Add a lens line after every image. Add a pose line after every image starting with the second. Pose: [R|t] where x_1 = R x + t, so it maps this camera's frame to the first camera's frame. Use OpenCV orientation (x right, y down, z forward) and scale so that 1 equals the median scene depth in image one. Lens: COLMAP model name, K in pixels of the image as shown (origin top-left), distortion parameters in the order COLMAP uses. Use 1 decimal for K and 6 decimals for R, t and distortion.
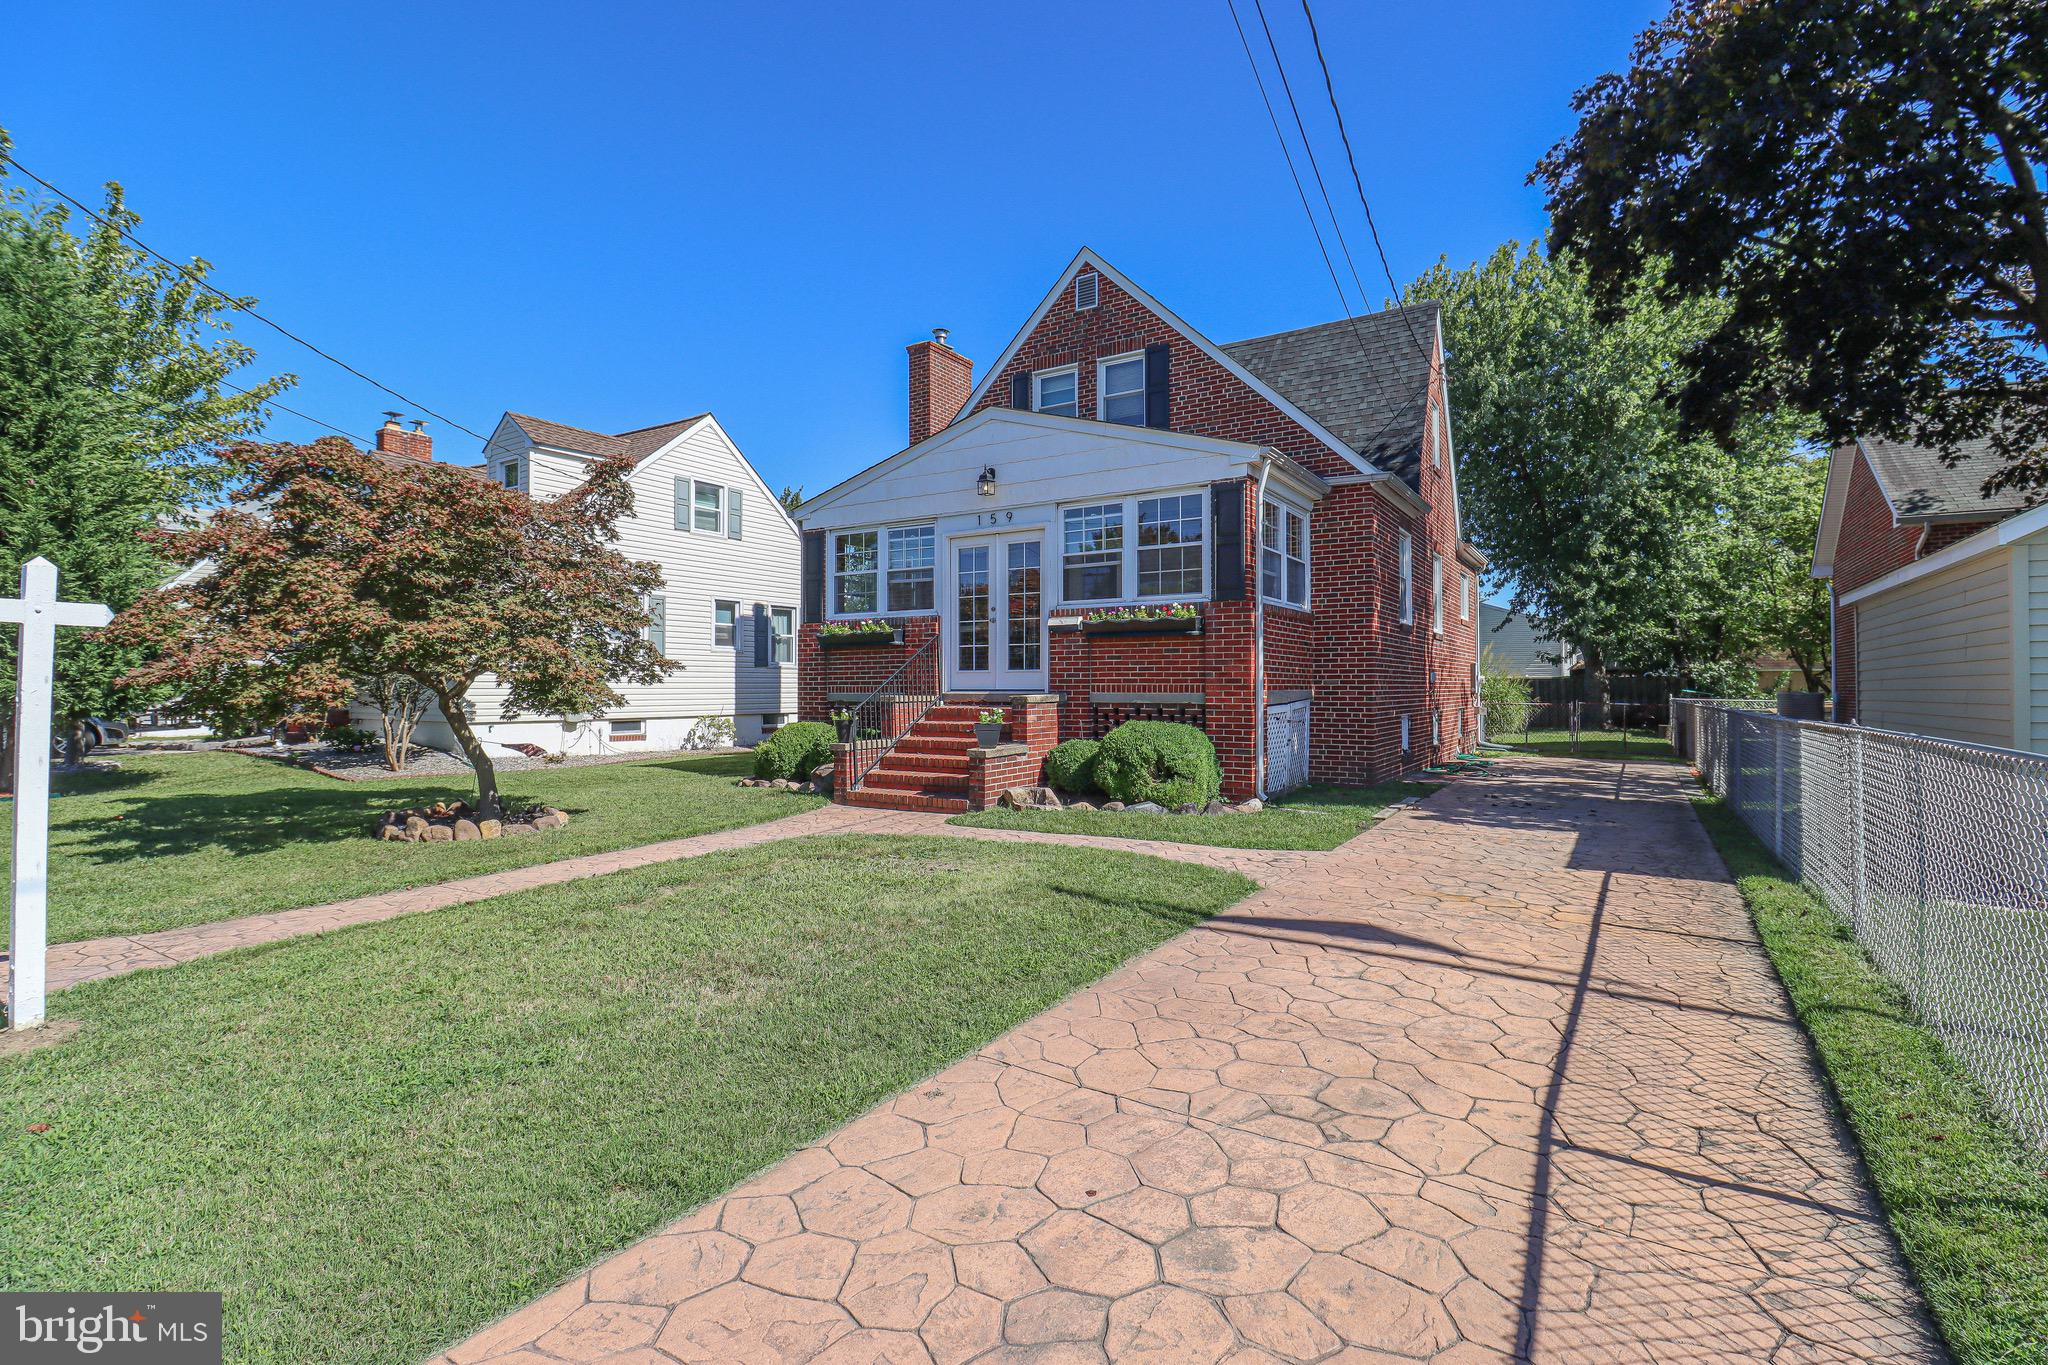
lens RADIAL K [[961.4, 0, 1032.8], [0, 961.4, 674.2], [0, 0, 1]] dist [-0.000033, -0.011769]
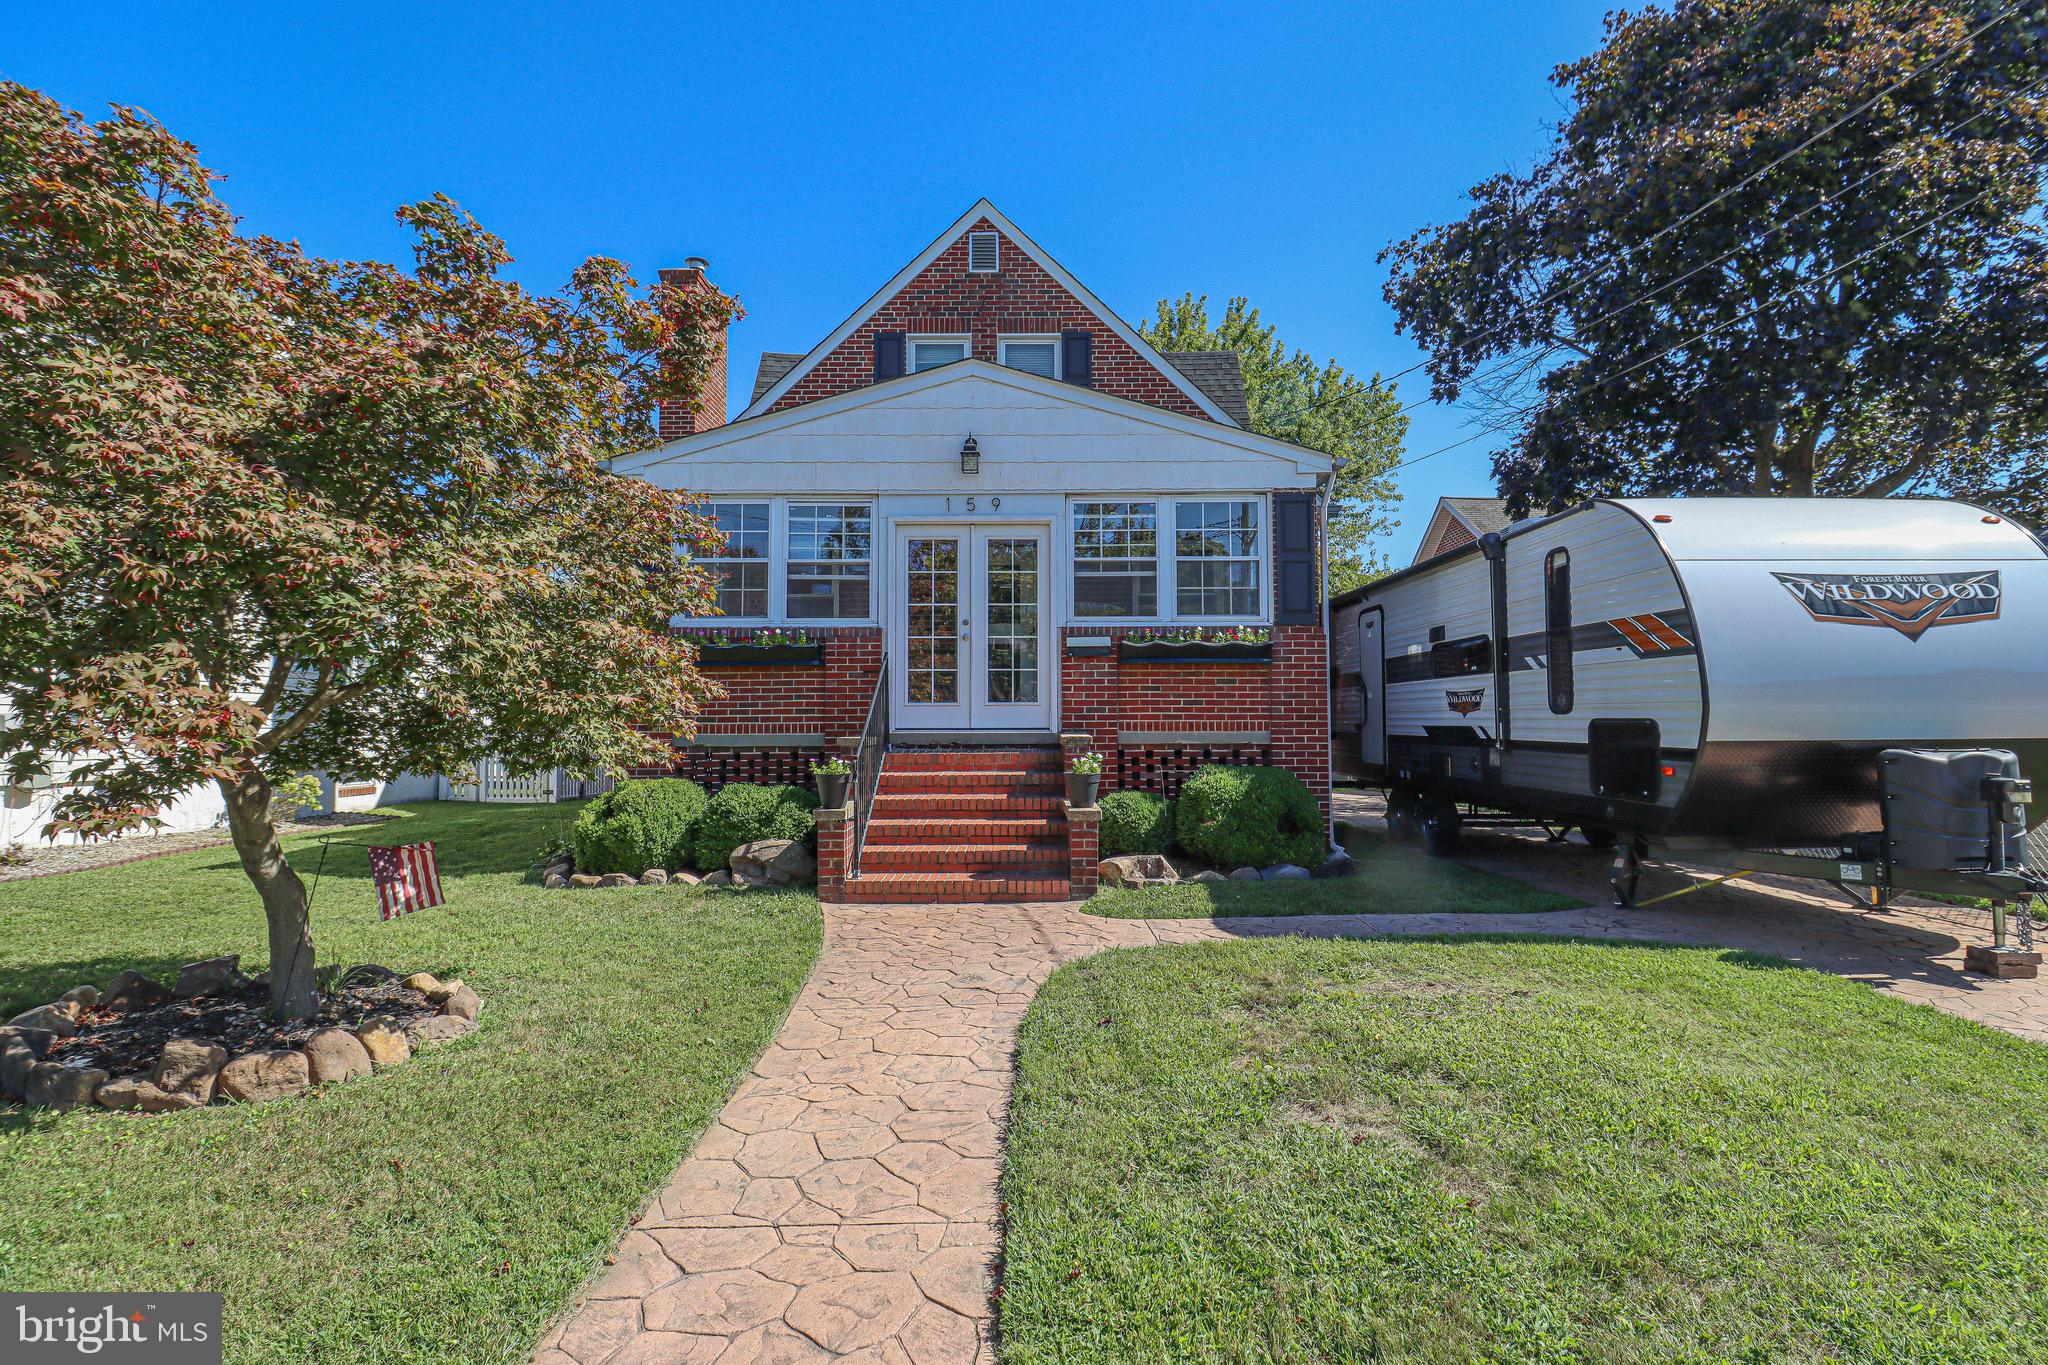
lens RADIAL K [[961.4, 0, 1032.8], [0, 961.4, 674.2], [0, 0, 1]] dist [-0.000033, -0.011769]
pose [[0.850170, 0.027495, 0.525790, -0.419893], [-0.005531, 0.999047, -0.043299, 0.006371], [-0.526479, 0.033903, 0.849512, 0.347746]]
